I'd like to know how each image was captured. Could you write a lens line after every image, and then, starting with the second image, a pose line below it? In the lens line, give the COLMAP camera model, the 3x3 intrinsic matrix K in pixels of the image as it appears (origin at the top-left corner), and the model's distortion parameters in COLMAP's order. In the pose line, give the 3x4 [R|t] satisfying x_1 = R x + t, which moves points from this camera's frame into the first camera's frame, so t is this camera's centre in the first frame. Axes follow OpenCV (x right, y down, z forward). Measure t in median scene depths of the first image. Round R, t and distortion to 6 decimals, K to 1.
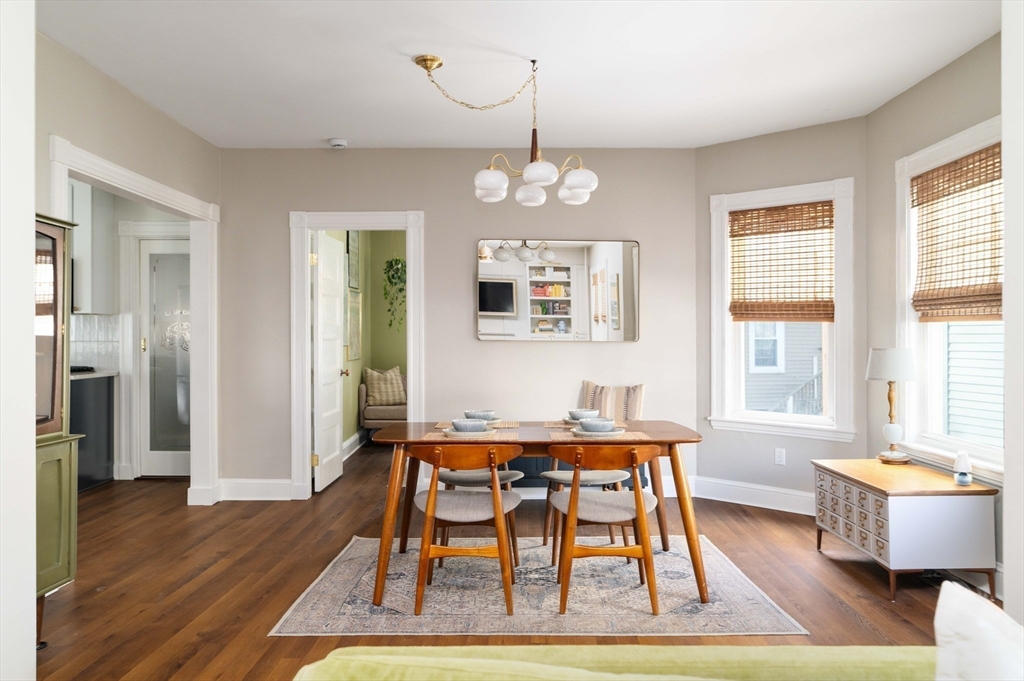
lens RADIAL K [[768.7, 0, 512.0], [0, 768.7, 340.5], [0, 0, 1]] dist [0.002358, -0.002515]
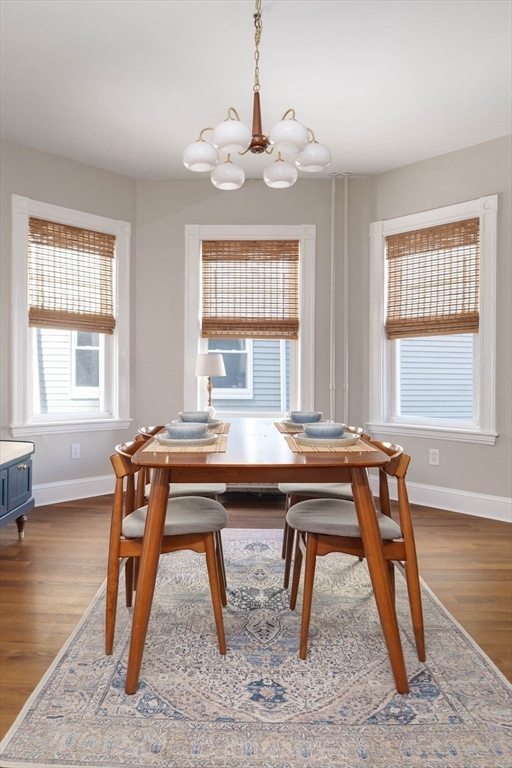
lens RADIAL K [[540.4, 0, 255.3], [0, 540.4, 371.7], [0, 0, 1]] dist [0.001869, -0.001443]
pose [[0.019025, -0.007158, 0.999793, -0.522233], [-0.002585, 0.999971, 0.007208, 0.034761], [-0.999816, -0.002721, 0.019006, 0.873515]]
